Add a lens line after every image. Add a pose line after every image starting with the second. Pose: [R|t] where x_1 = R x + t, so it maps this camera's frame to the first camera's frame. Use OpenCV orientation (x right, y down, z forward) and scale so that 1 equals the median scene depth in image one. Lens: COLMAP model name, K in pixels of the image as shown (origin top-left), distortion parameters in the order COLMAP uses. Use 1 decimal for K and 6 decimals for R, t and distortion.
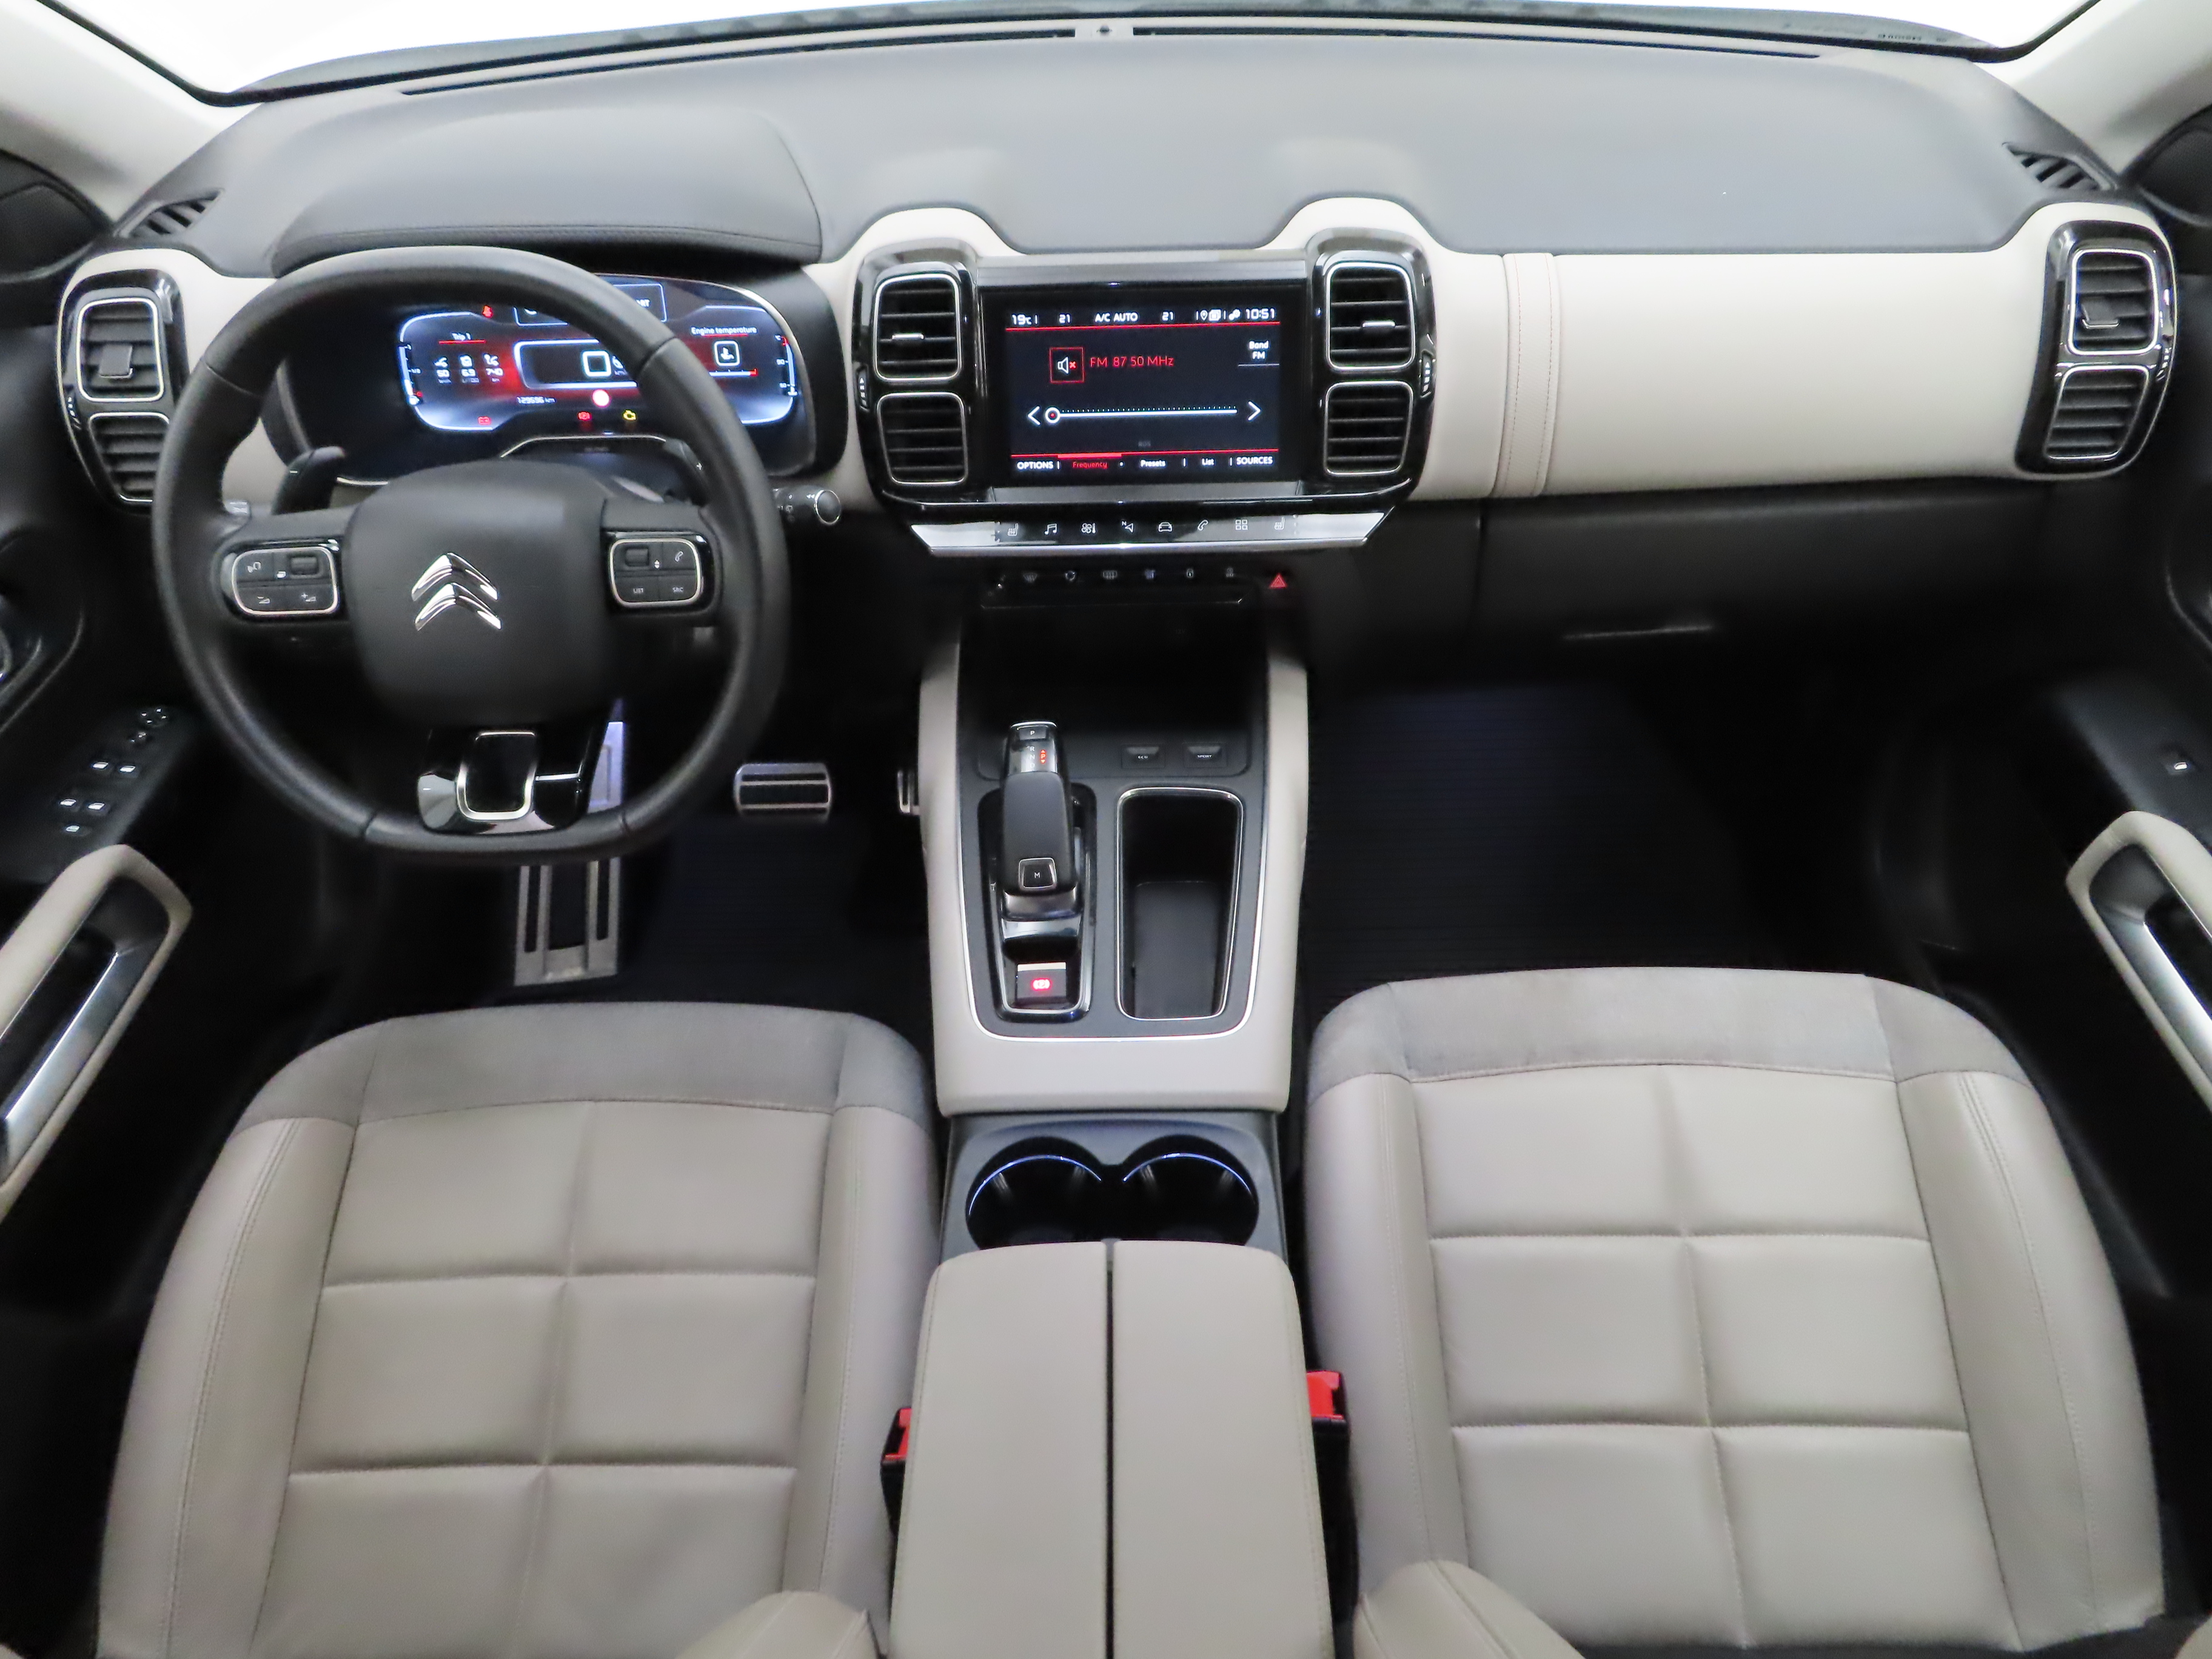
lens RADIAL K [[1577.2, 0, 1106.0], [0, 1577.2, 829.5], [0, 0, 1]] dist [-0.021365, 0.021946]
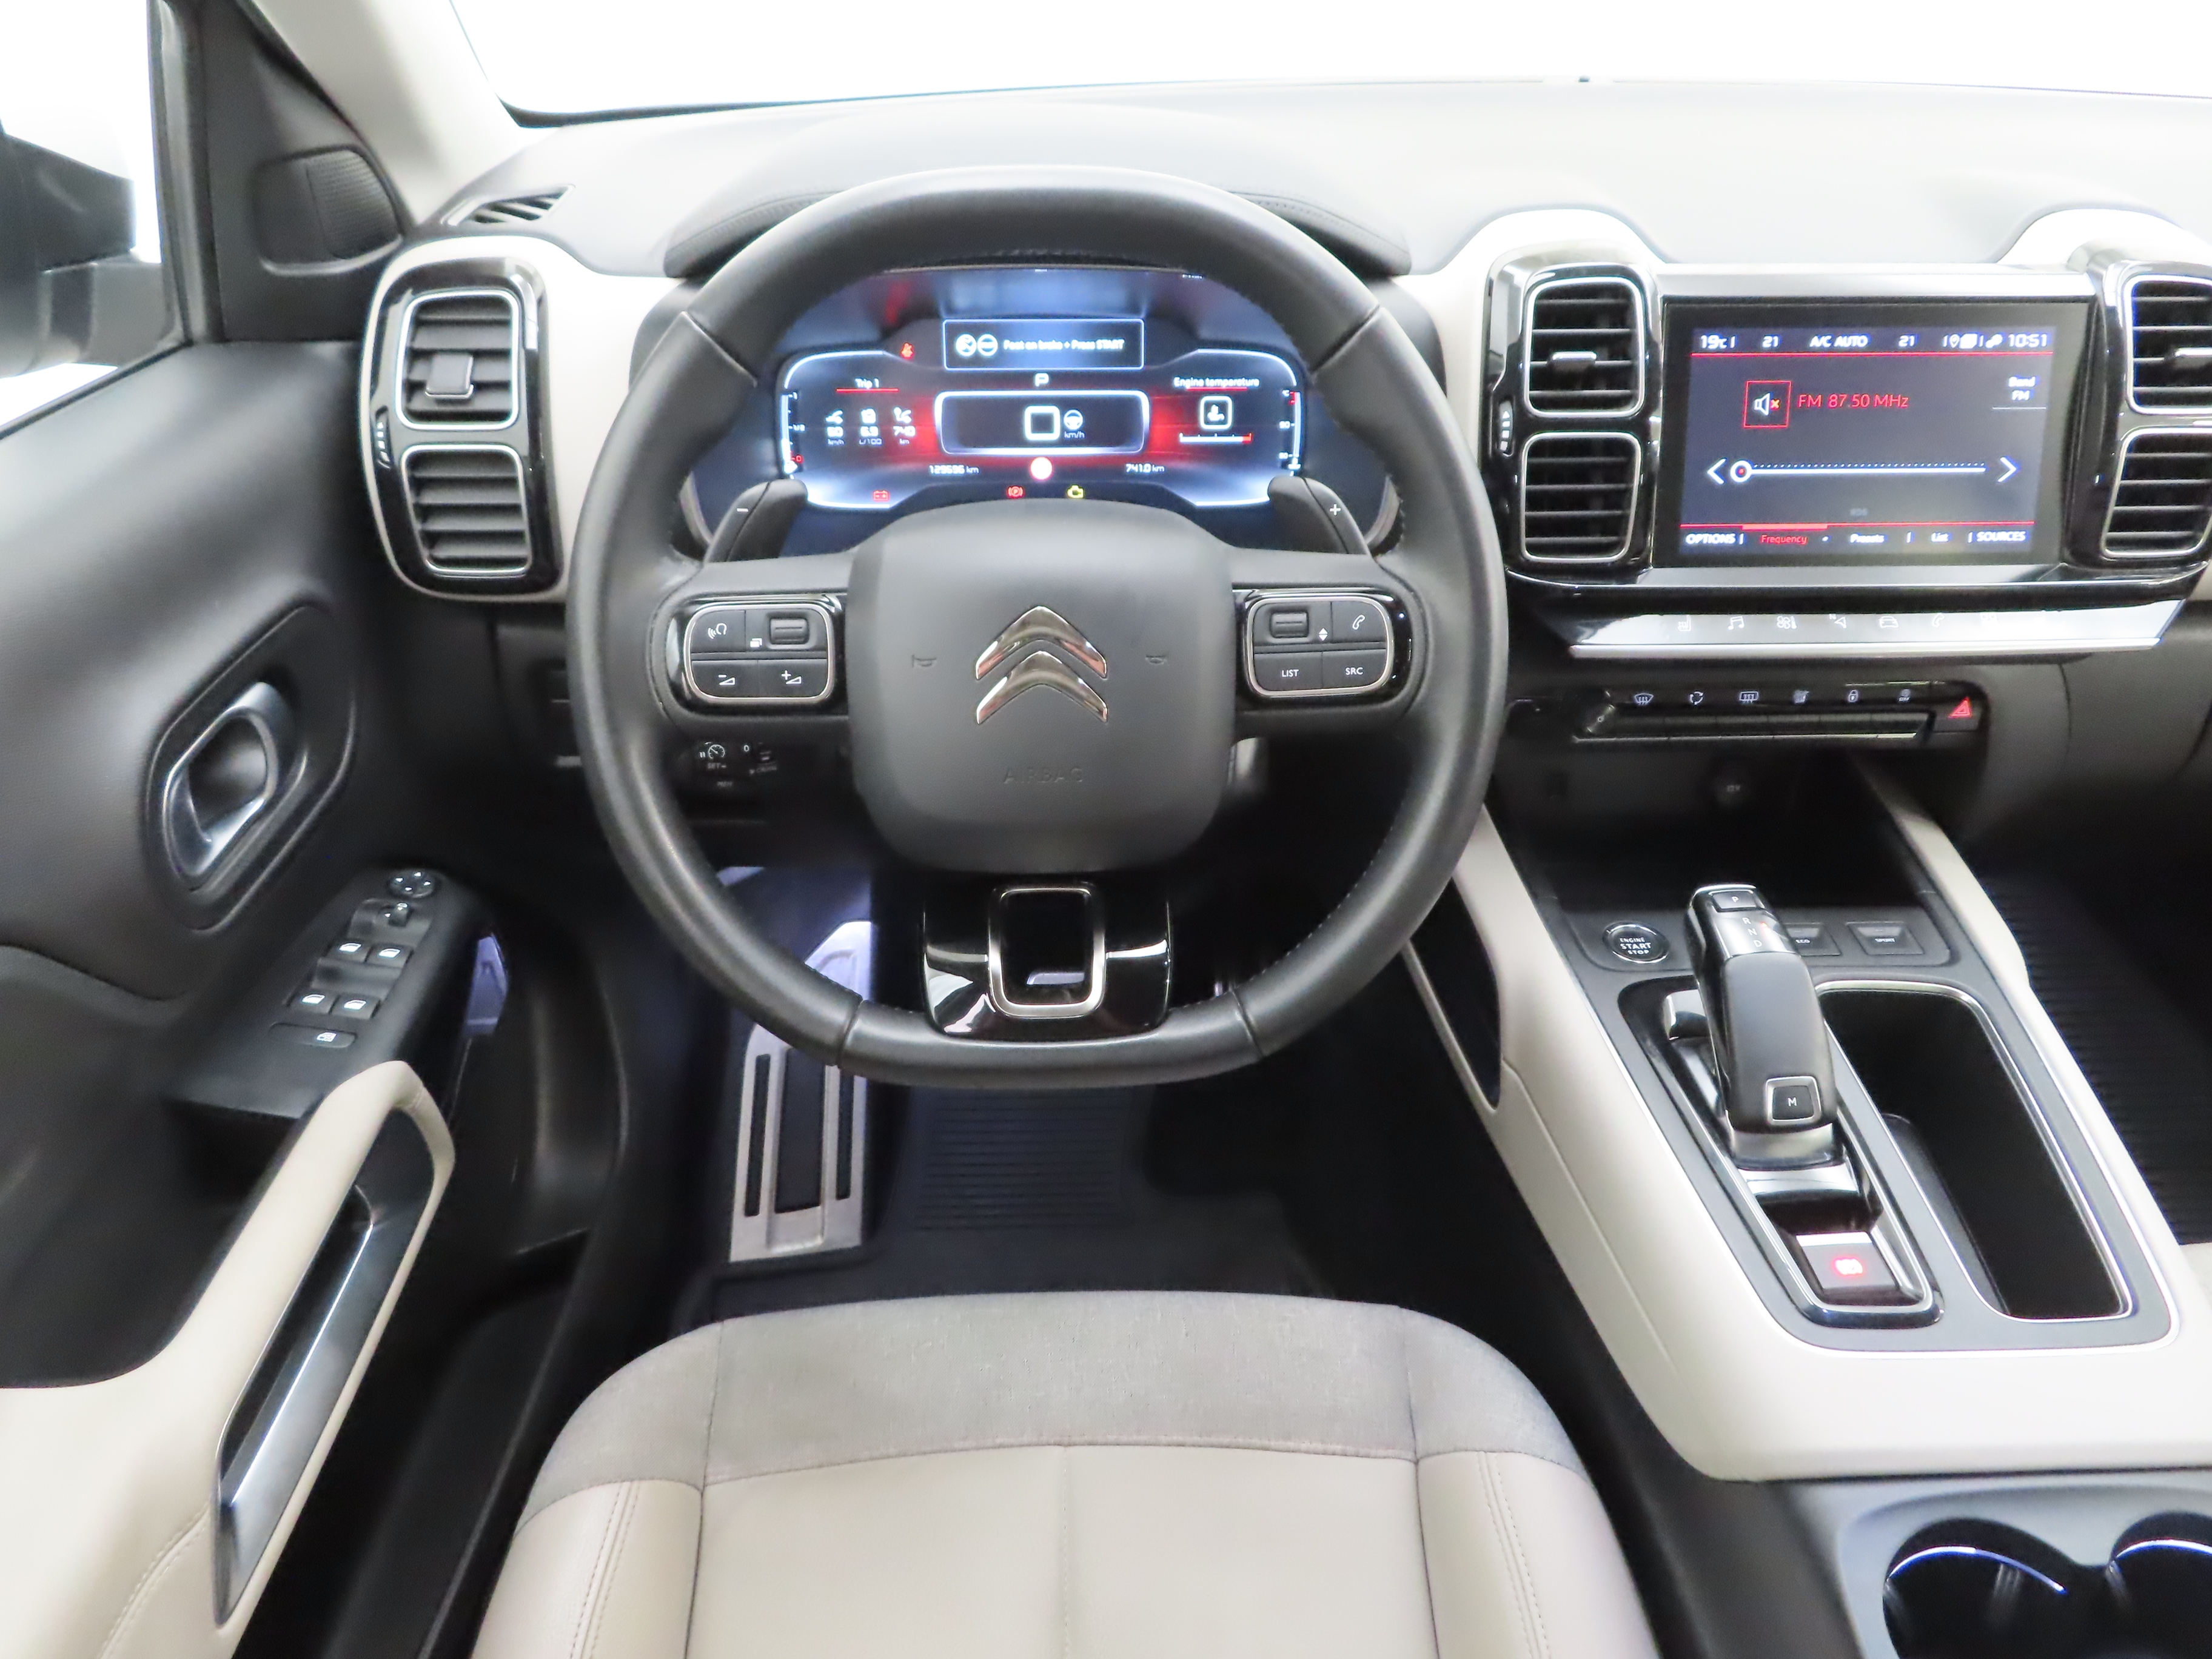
lens RADIAL K [[1577.2, 0, 1106.0], [0, 1577.2, 829.5], [0, 0, 1]] dist [-0.021365, 0.021946]
pose [[0.998830, 0.005225, 0.048078, -0.361641], [0.002364, 0.987683, -0.156448, 0.017607], [-0.048303, 0.156379, 0.986515, 0.308736]]
